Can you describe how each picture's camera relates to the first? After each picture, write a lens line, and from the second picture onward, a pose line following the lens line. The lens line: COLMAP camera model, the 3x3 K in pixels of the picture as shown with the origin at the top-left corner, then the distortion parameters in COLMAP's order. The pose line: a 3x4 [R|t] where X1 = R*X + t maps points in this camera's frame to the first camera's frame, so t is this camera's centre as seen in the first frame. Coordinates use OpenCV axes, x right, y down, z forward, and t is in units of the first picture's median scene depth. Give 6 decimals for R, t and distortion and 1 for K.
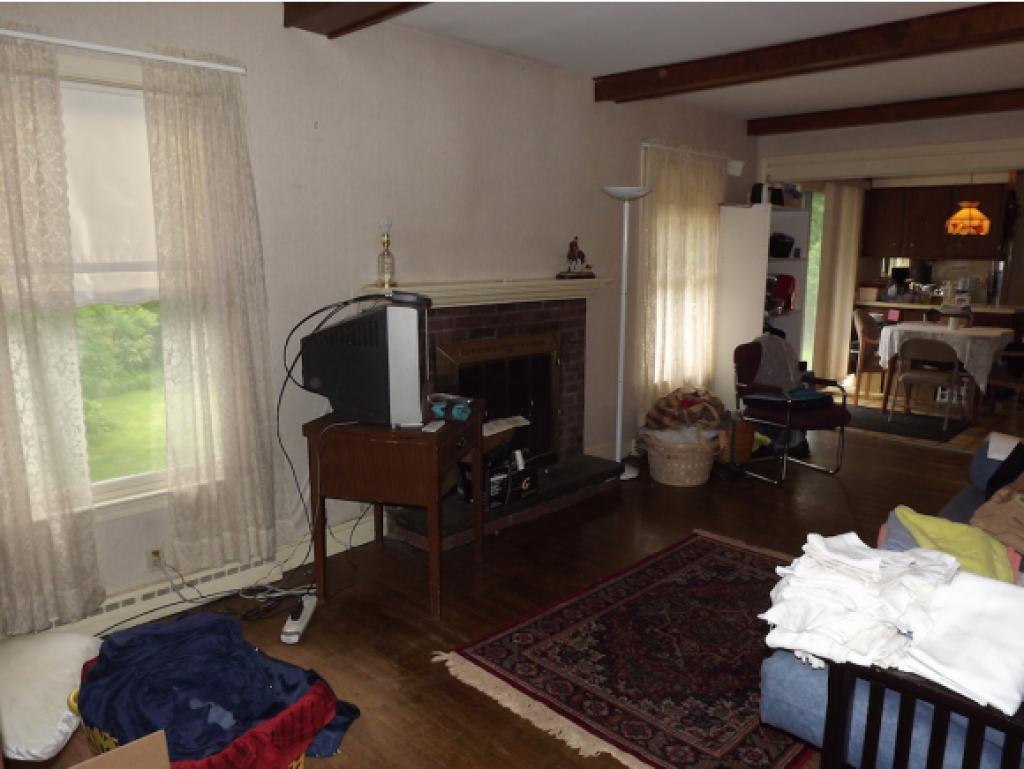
lens RADIAL K [[744.2, 0, 513.0], [0, 744.2, 402.3], [0, 0, 1]] dist [-0.051740, 0.002070]
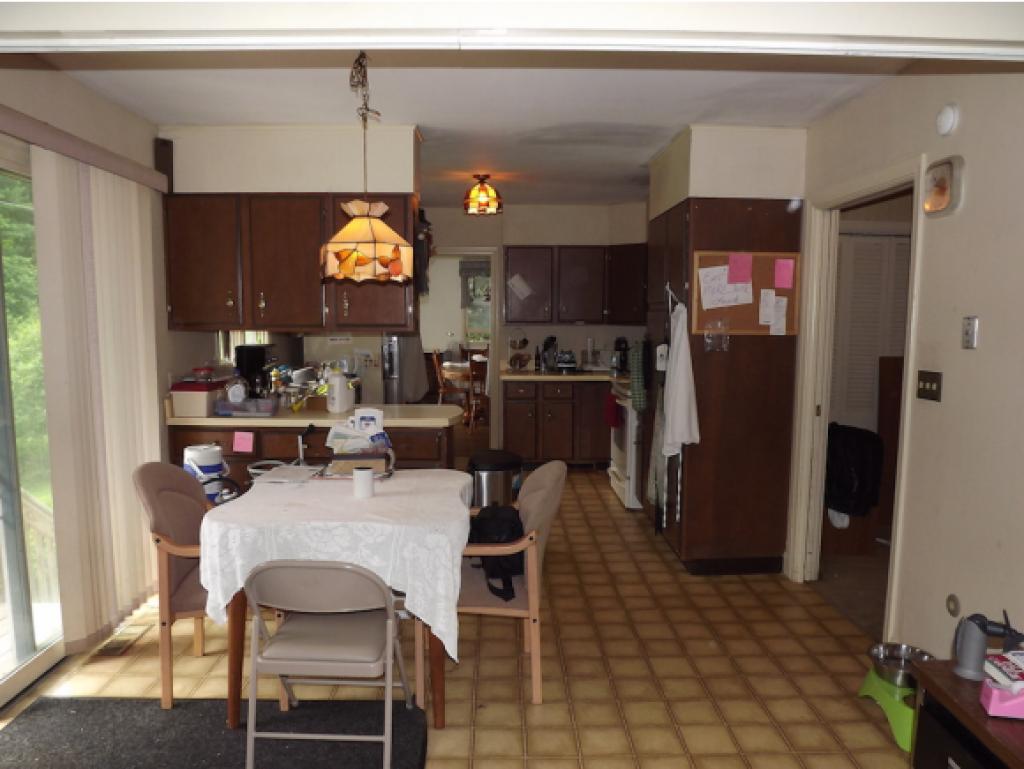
lens RADIAL K [[744.2, 0, 513.0], [0, 744.2, 402.3], [0, 0, 1]] dist [-0.051740, 0.002070]
pose [[0.705570, -0.076374, 0.704513, 0.308128], [0.135815, 0.990320, -0.028661, -0.111835], [-0.695504, 0.115906, 0.709112, 0.531828]]
